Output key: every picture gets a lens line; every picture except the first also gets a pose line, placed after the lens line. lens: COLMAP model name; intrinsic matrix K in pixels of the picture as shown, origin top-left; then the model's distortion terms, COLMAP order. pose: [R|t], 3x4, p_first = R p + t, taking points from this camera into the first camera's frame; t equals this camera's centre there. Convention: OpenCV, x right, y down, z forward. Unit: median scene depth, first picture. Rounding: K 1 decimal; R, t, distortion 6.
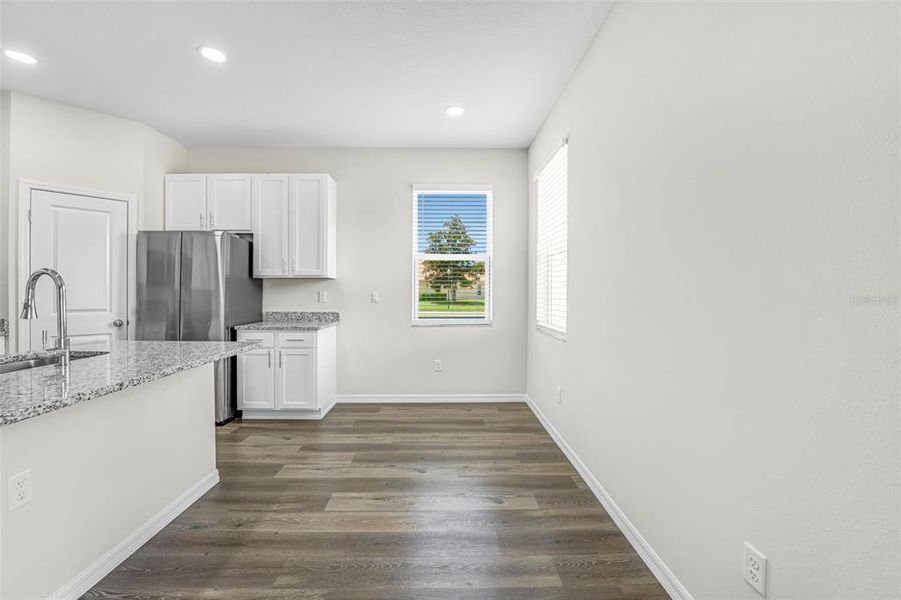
lens RADIAL K [[366.4, 0, 447.4], [0, 366.4, 292.5], [0, 0, 1]] dist [-0.020433, 0.000186]
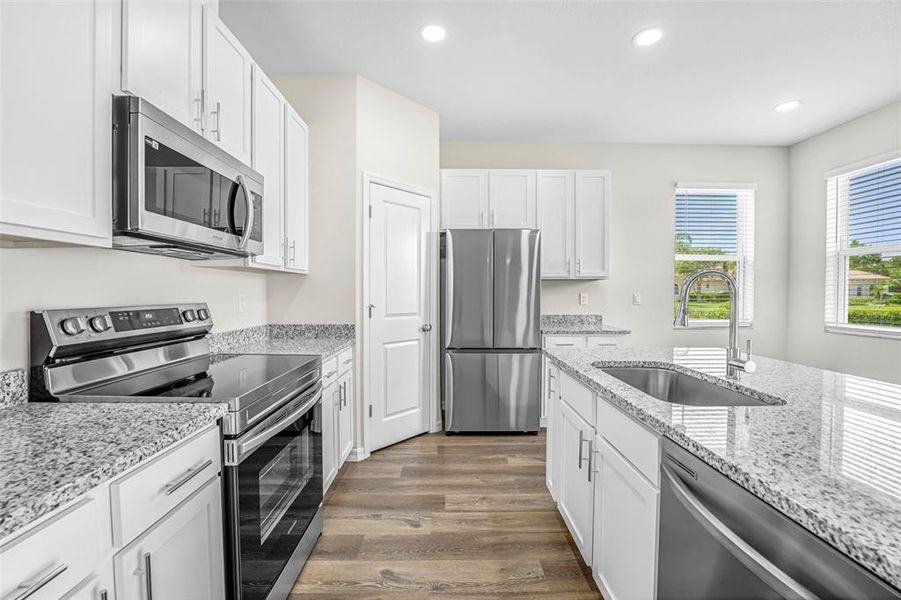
lens RADIAL K [[363.1, 0, 450.5], [0, 363.1, 300.0], [0, 0, 1]] dist [-0.020675, 0.000267]
pose [[0.999988, -0.003530, 0.003314, -0.827433], [0.003479, 0.999876, 0.015363, -0.002031], [-0.003368, -0.015351, 0.999876, 0.058728]]
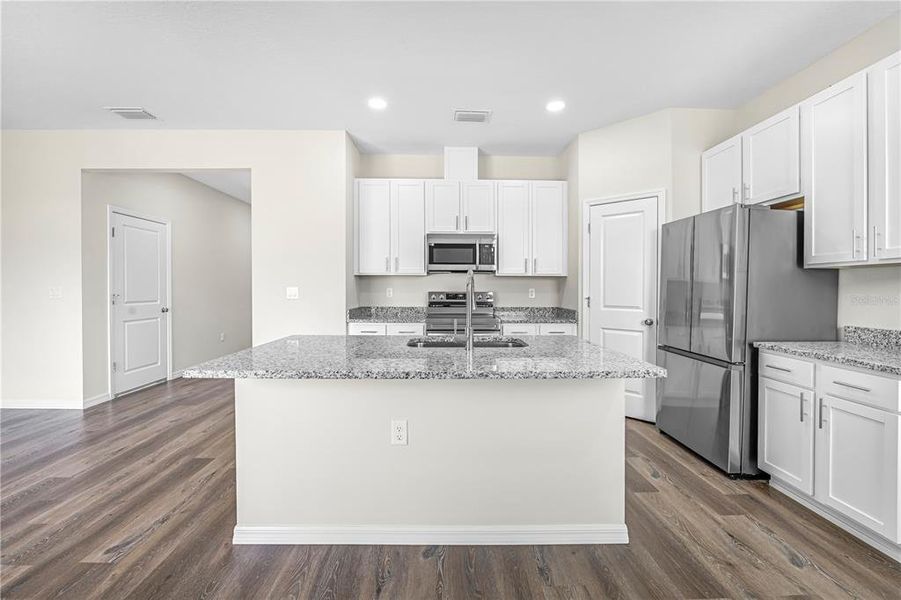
lens RADIAL K [[369.4, 0, 448.0], [0, 369.4, 286.1], [0, 0, 1]] dist [-0.019175, 0.000267]
pose [[0.011446, -0.006323, -0.999914, 0.083683], [-0.007647, 0.999950, -0.006410, -0.001791], [0.999905, 0.007720, 0.011398, 0.425634]]
